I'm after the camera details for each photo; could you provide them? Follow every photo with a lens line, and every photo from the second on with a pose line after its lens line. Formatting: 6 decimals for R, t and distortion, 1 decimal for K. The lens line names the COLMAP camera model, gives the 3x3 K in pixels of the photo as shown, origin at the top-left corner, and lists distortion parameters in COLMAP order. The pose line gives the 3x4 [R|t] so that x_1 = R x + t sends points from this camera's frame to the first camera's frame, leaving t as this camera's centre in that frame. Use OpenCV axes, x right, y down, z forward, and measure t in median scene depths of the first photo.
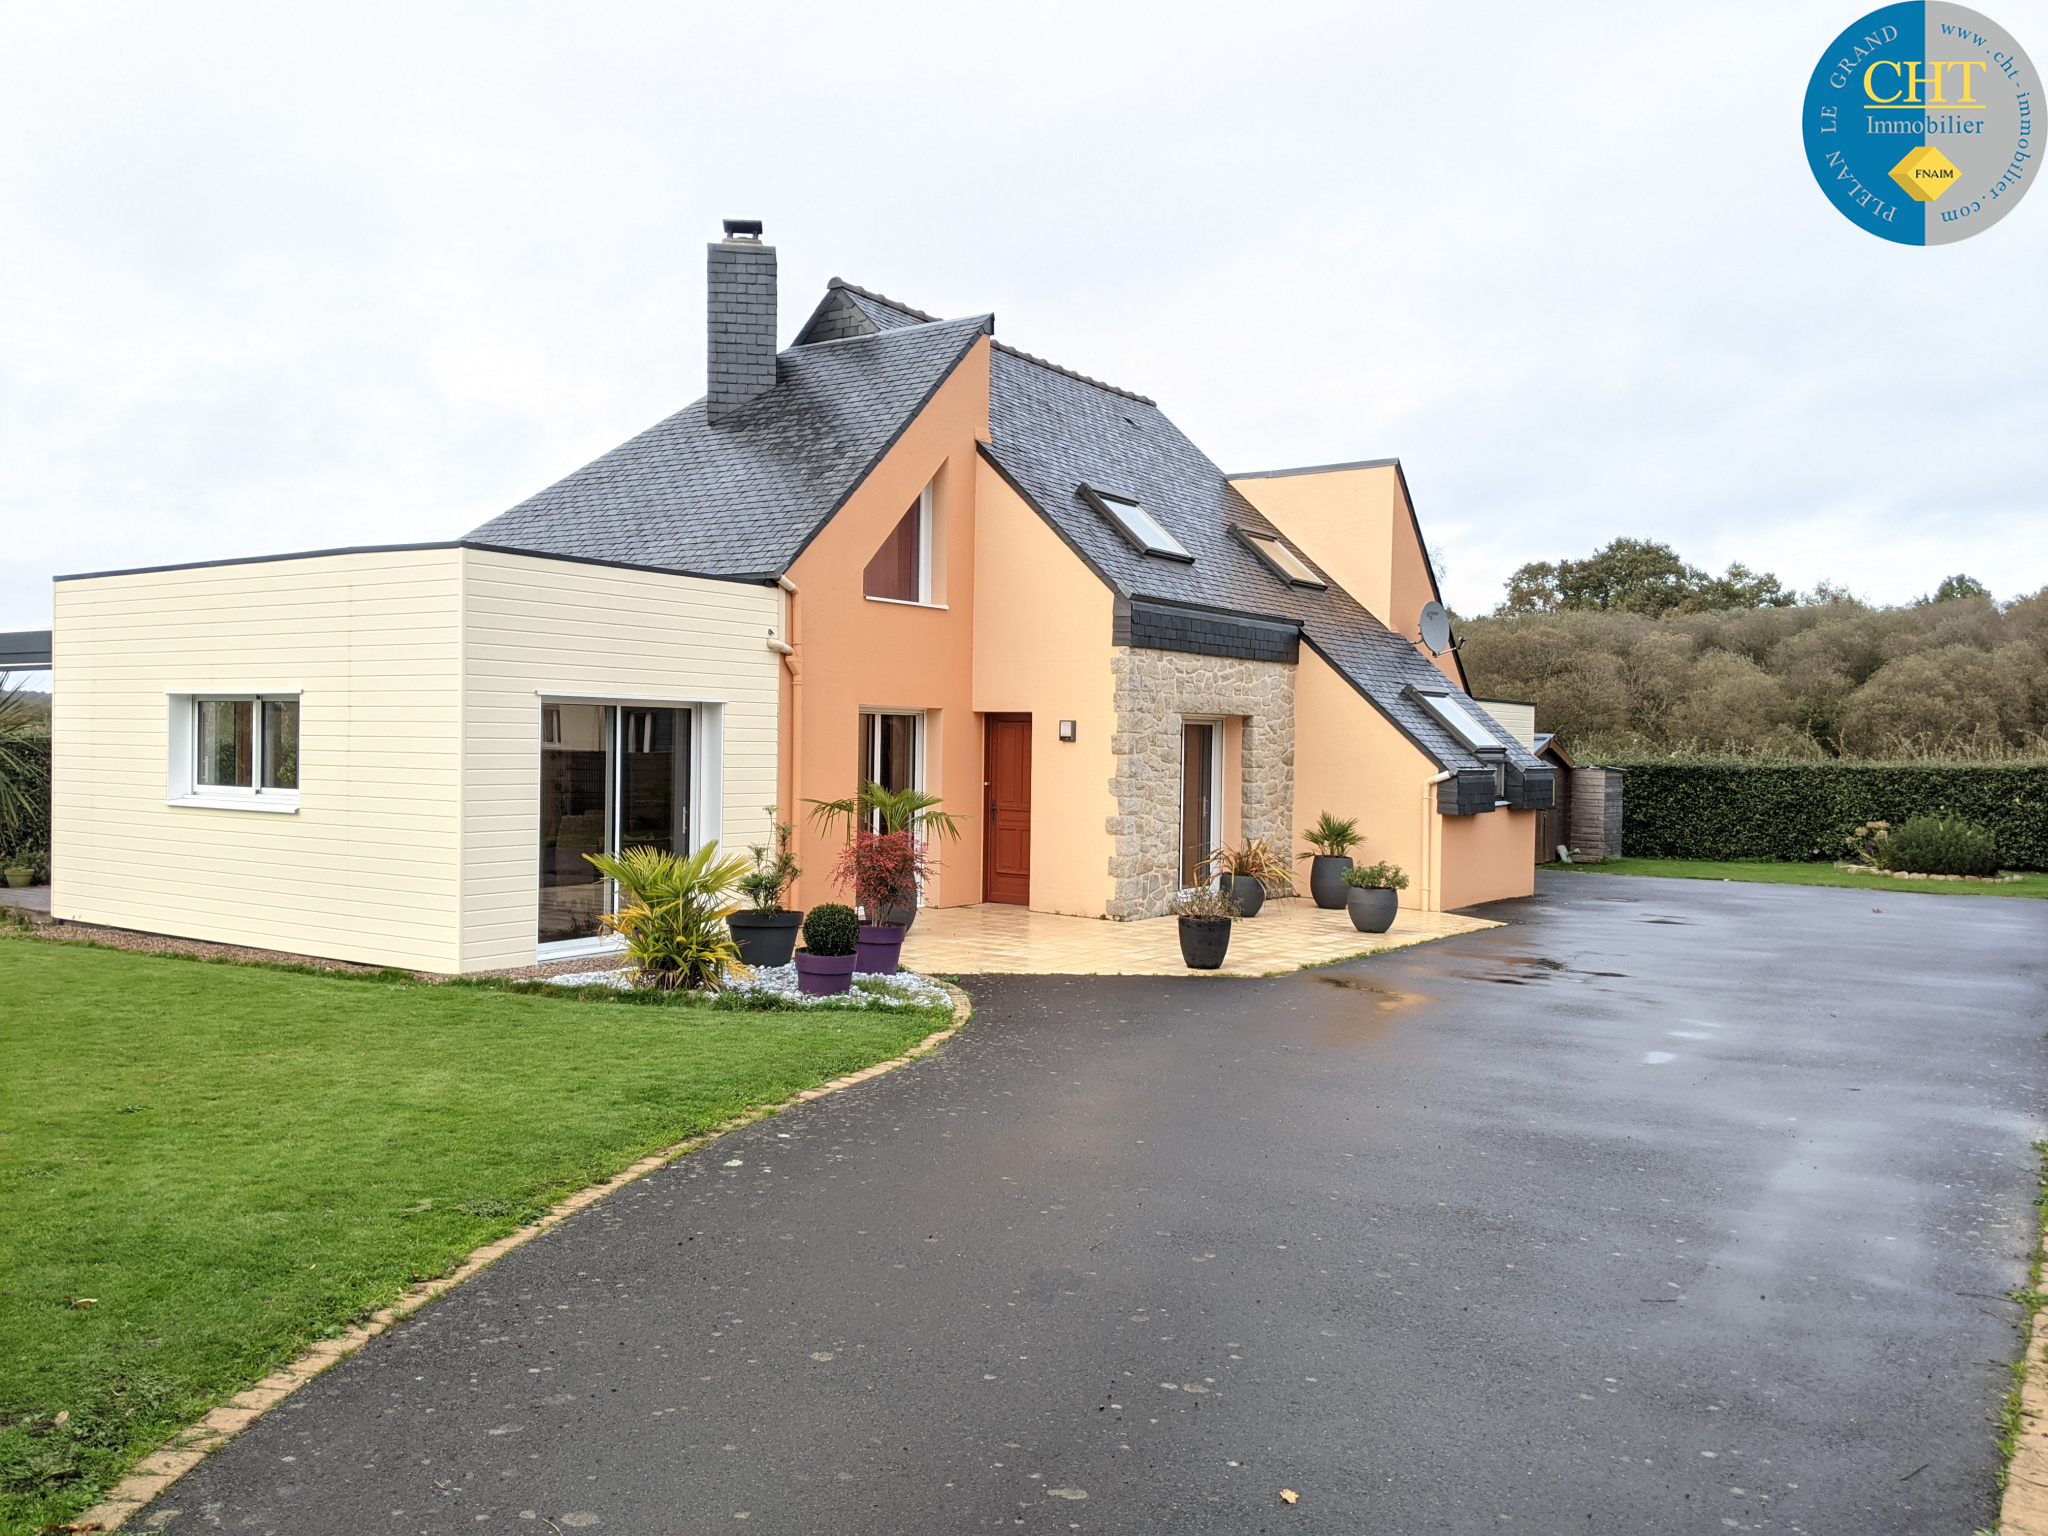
lens RADIAL K [[1637.9, 0, 1024.0], [0, 1637.9, 768.0], [0, 0, 1]] dist [0.129303, -0.201344]
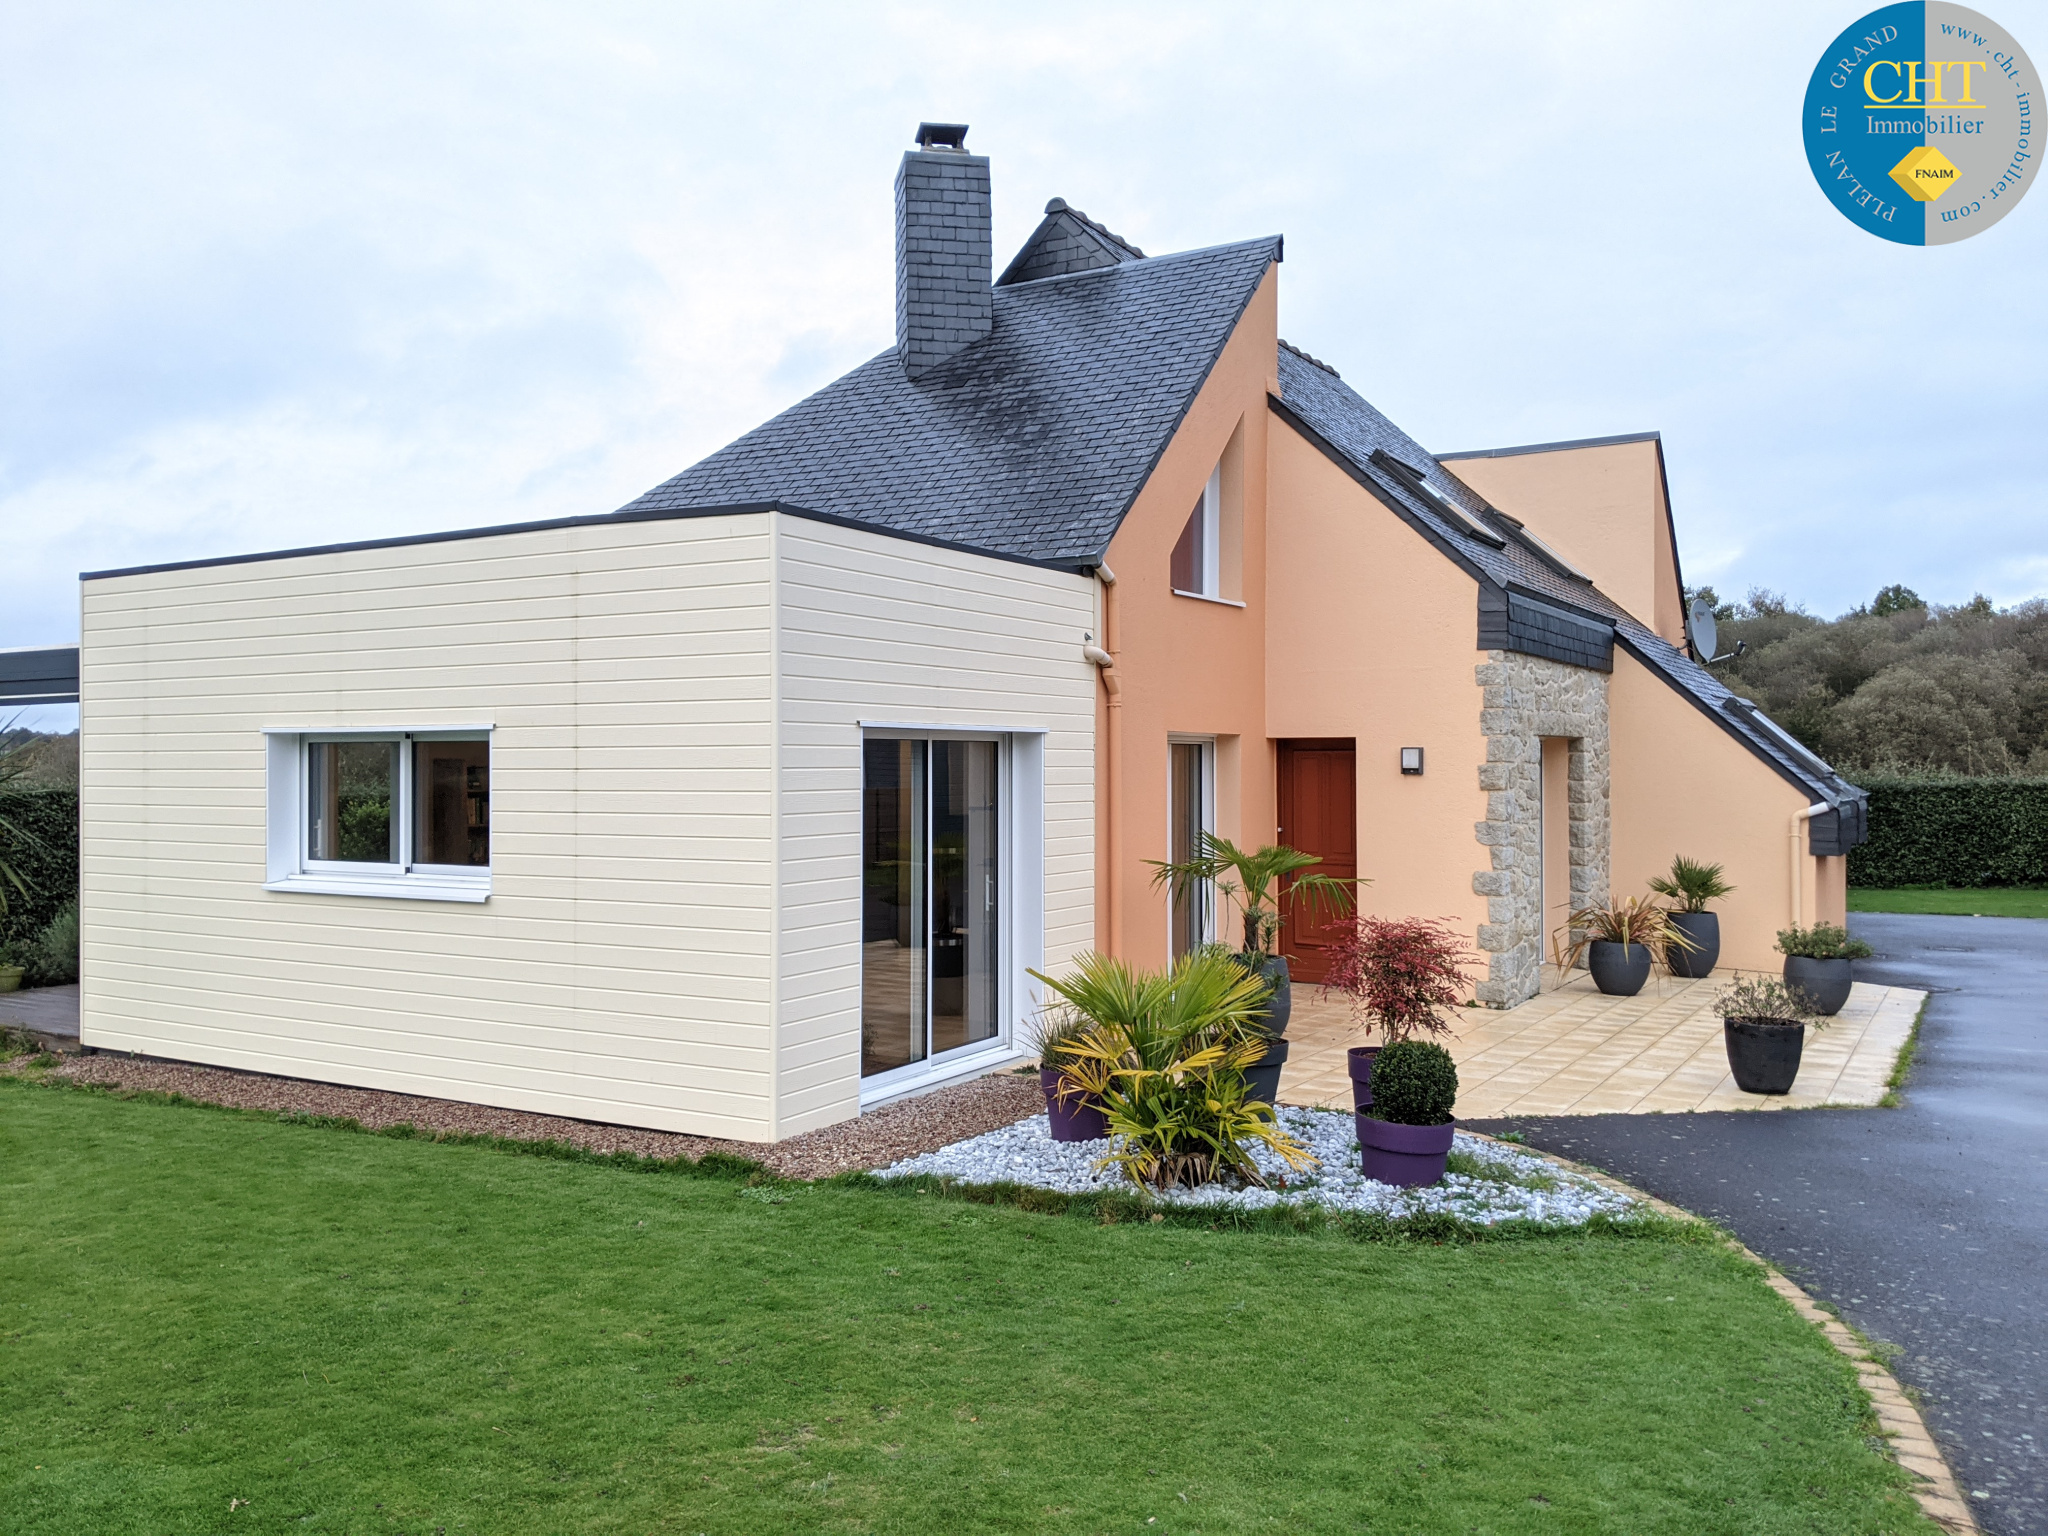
lens RADIAL K [[1613.4, 0, 1025.3], [0, 1613.4, 752.0], [0, 0, 1]] dist [0.151987, -0.261313]
pose [[0.997567, -0.016406, 0.067758, -0.200075], [0.017972, 0.999584, -0.022578, -0.012415], [-0.067360, 0.023740, 0.997446, 0.235864]]
